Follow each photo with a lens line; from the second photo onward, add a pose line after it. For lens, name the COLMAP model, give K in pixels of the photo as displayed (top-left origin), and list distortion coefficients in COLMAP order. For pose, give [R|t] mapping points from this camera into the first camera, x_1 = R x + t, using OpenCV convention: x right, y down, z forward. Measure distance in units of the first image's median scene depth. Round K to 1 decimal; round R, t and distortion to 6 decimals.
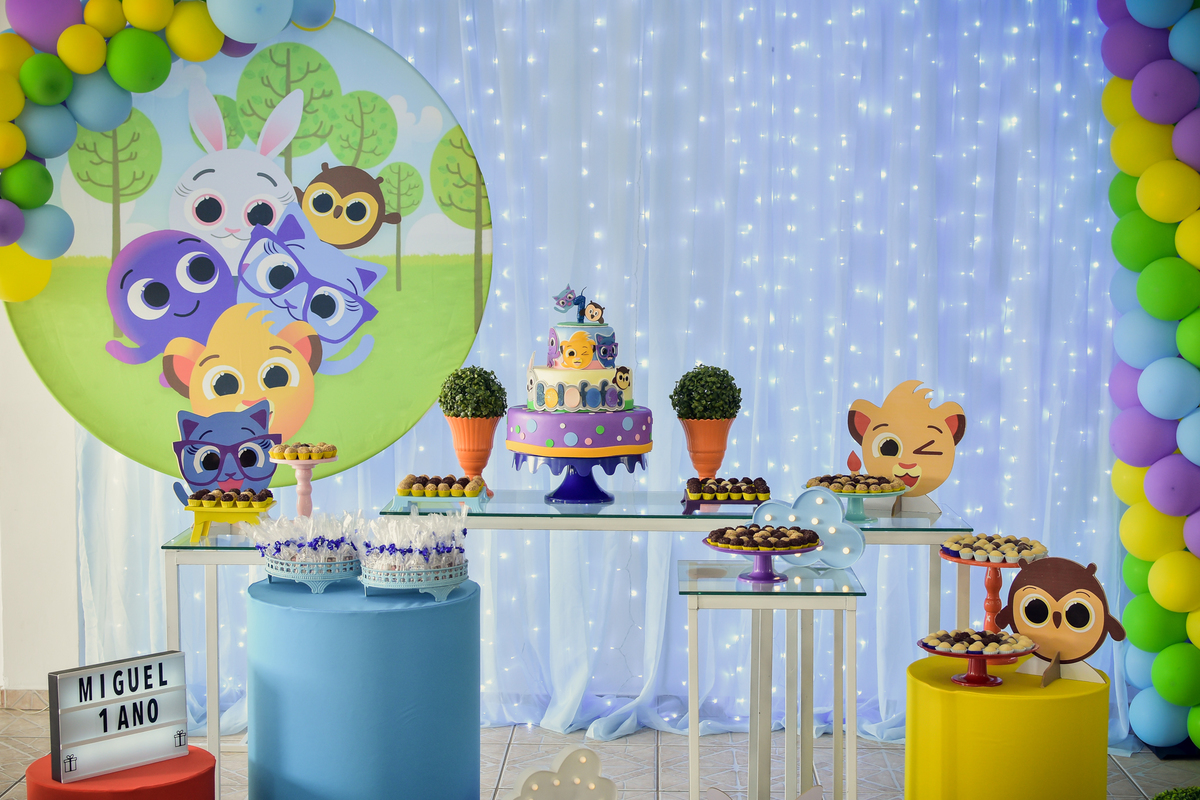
lens RADIAL K [[1828.6, 0, 603.5], [0, 1828.6, 400.9], [0, 0, 1]] dist [0.002766, -0.019226]
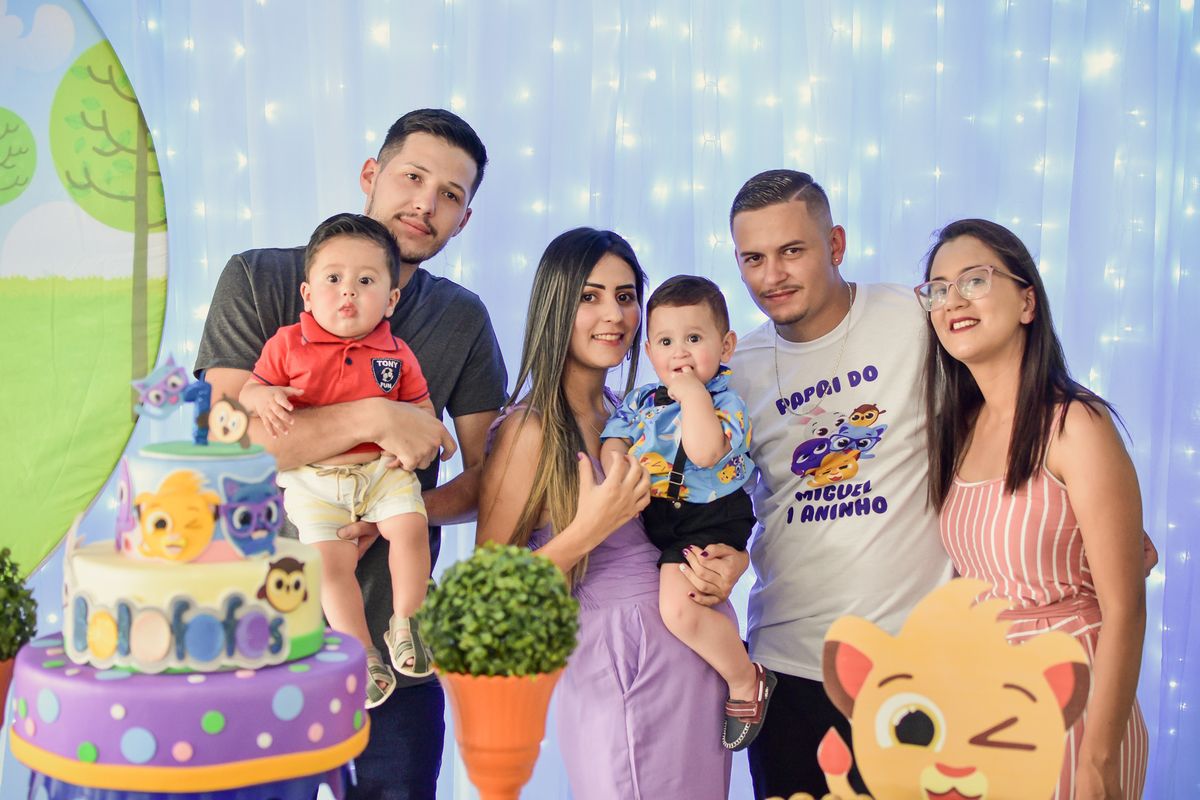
lens RADIAL K [[1828.6, 0, 603.5], [0, 1828.6, 400.9], [0, 0, 1]] dist [0.002766, -0.019226]
pose [[0.999275, 0.015476, 0.034799, 0.053061], [-0.014967, 0.999778, -0.014838, -0.038613], [-0.035021, 0.014306, 0.999284, 0.462678]]
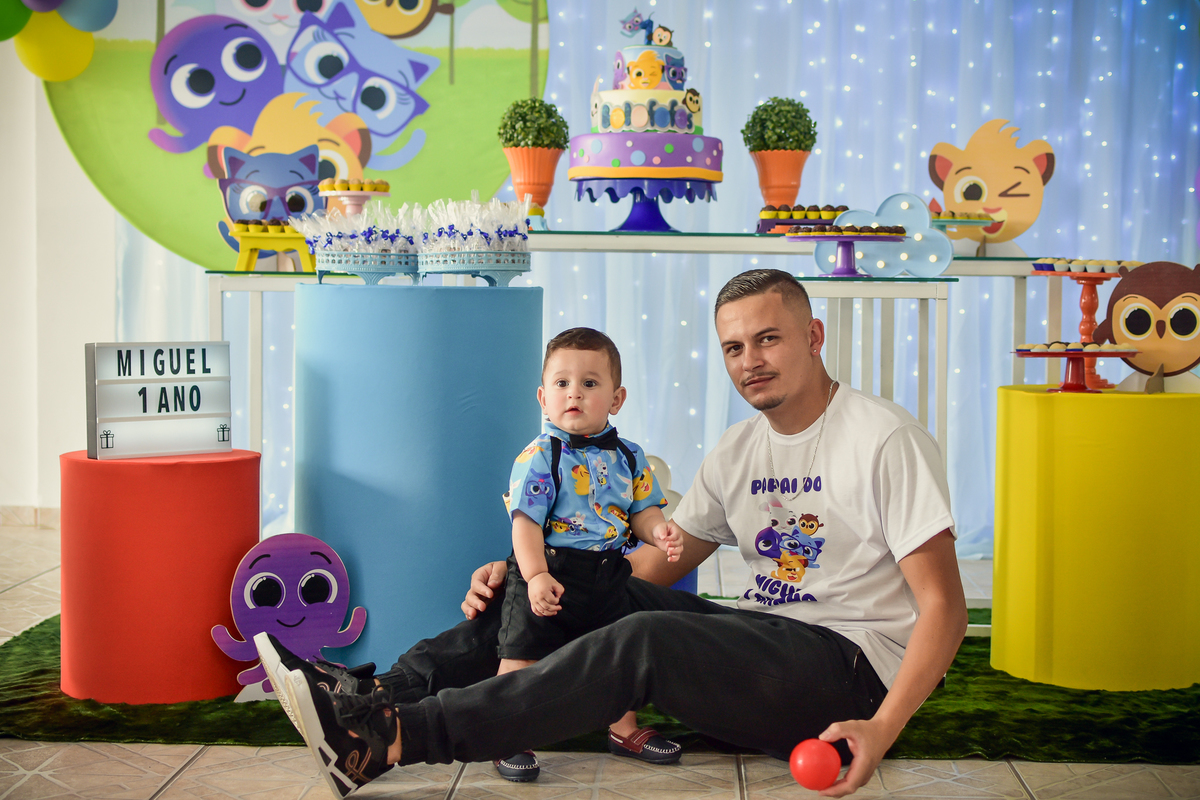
lens RADIAL K [[1821.6, 0, 600.0], [0, 1821.6, 400.0], [0, 0, 1]] dist [0.004027, -0.022617]
pose [[0.999762, 0.007926, -0.020349, -0.013497], [-0.008374, 0.999722, -0.022047, 0.129368], [0.020169, 0.022212, 0.999550, 0.047882]]
